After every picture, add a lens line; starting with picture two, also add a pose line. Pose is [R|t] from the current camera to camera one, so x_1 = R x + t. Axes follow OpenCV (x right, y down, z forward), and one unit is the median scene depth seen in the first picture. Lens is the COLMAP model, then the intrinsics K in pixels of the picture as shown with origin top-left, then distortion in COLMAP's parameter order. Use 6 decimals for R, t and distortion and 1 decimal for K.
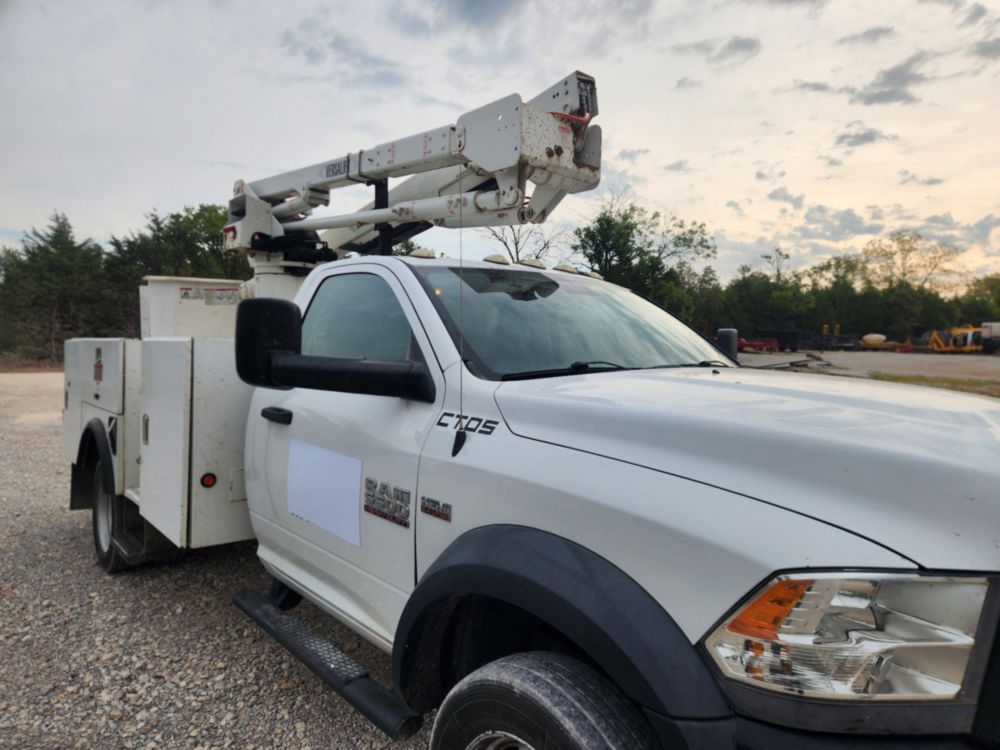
lens RADIAL K [[669.5, 0, 503.0], [0, 669.5, 370.7], [0, 0, 1]] dist [0.067934, -0.054007]
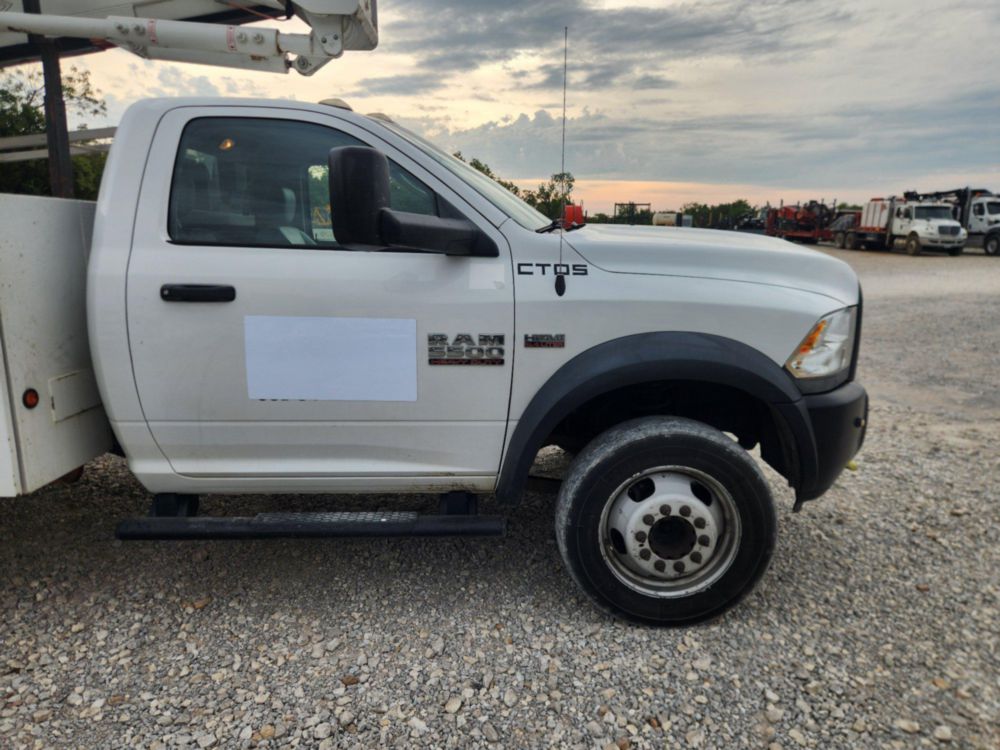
lens RADIAL K [[669.5, 0, 503.0], [0, 669.5, 374.7], [0, 0, 1]] dist [0.067934, -0.054007]
pose [[0.653469, -0.176264, 0.736145, -0.361261], [0.037318, 0.978830, 0.201246, 0.005848], [-0.756033, -0.104037, 0.646213, 0.089009]]
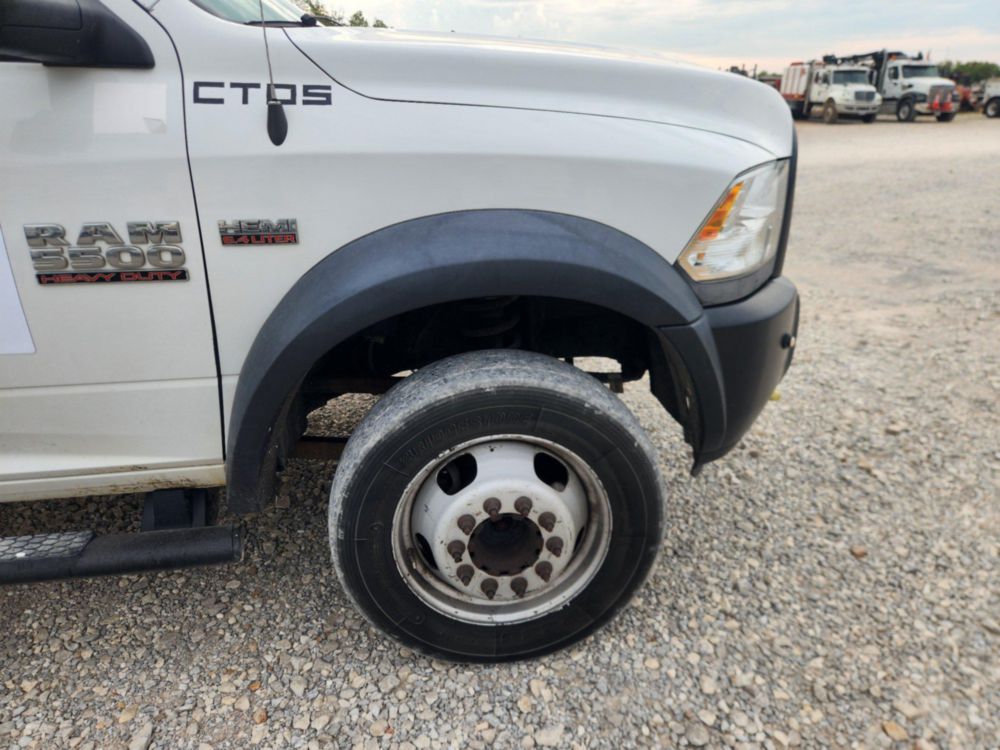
lens RADIAL K [[669.5, 0, 509.4], [0, 669.5, 379.0], [0, 0, 1]] dist [0.067934, -0.054007]
pose [[0.555051, -0.336273, 0.760815, -0.178168], [0.051907, 0.926862, 0.371796, 0.034974], [-0.830195, -0.166874, 0.531910, 0.139607]]
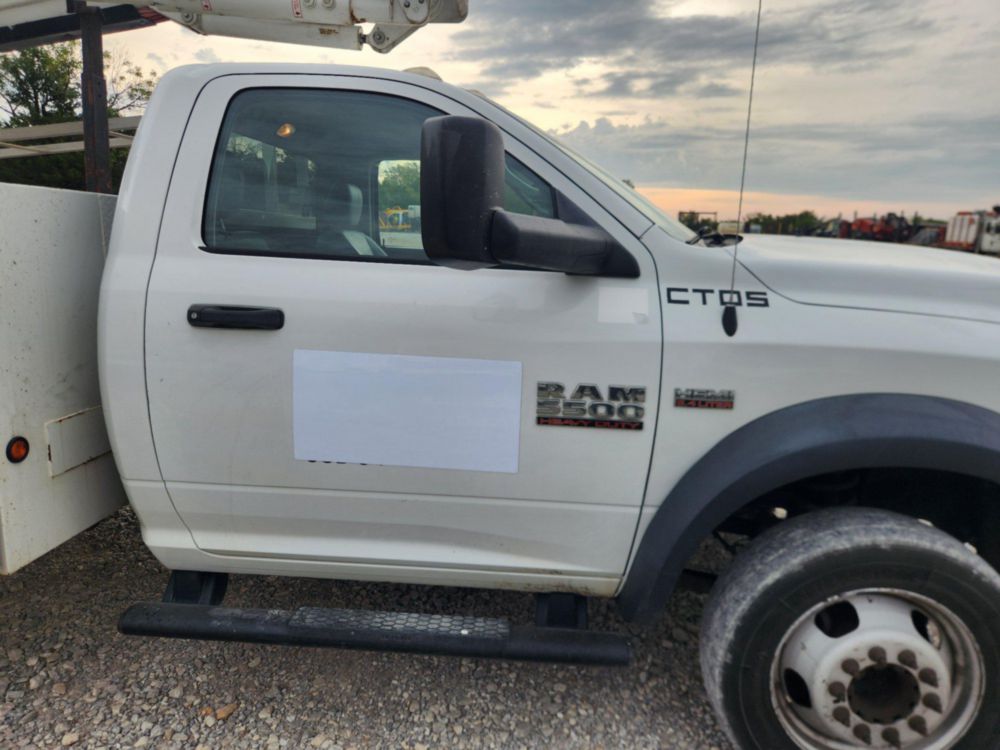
lens RADIAL K [[669.5, 0, 499.7], [0, 669.5, 366.8], [0, 0, 1]] dist [0.067934, -0.054007]
pose [[0.716606, -0.136154, 0.684060, -0.297443], [0.015591, 0.983644, 0.179449, 0.001886], [-0.697304, -0.117929, 0.707007, 0.196442]]
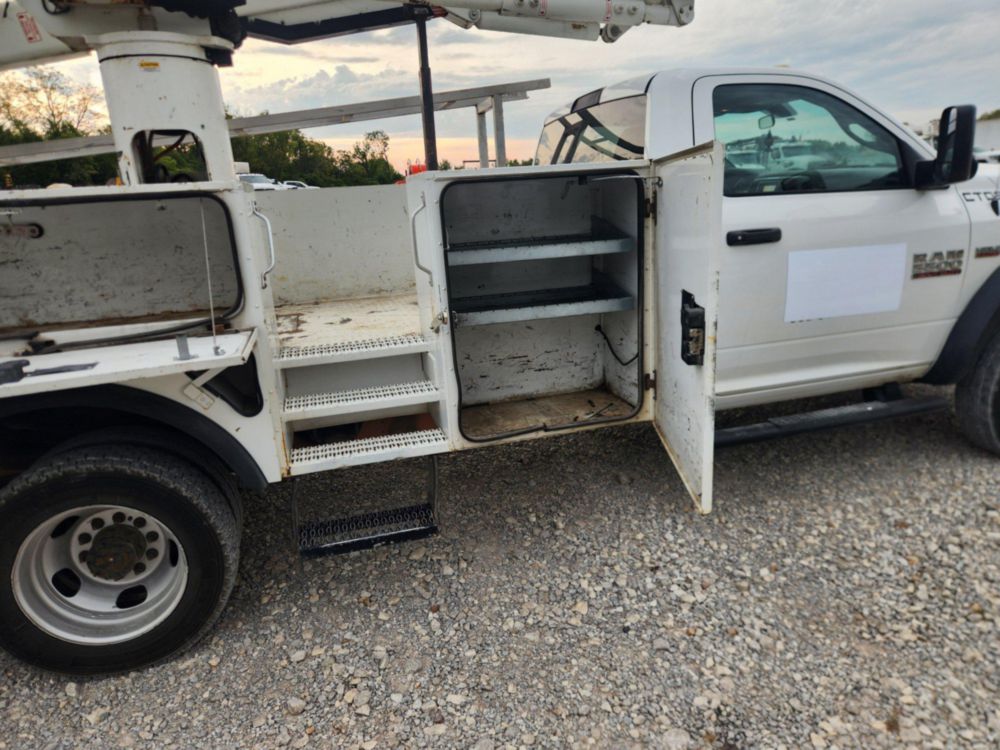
lens RADIAL K [[669.5, 0, 507.1], [0, 669.5, 381.2], [0, 0, 1]] dist [0.067934, -0.054007]
pose [[0.411817, -0.294006, 0.862535, -0.702339], [0.092301, 0.955114, 0.281493, -0.021630], [-0.906580, -0.036311, 0.420469, 0.457415]]
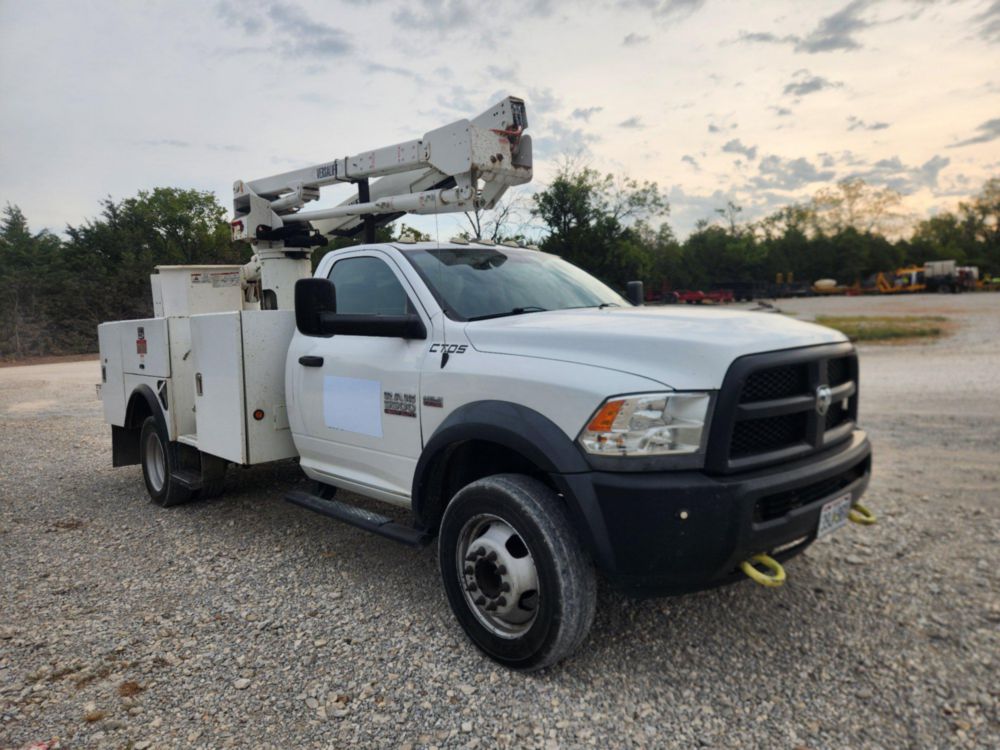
lens RADIAL K [[669.5, 0, 499.8], [0, 669.5, 362.5], [0, 0, 1]] dist [0.067934, -0.054007]
pose [[0.997117, -0.063619, 0.041362, 0.000220], [0.062044, 0.997338, 0.038306, 0.019847], [-0.043688, -0.035629, 0.998410, -0.214758]]
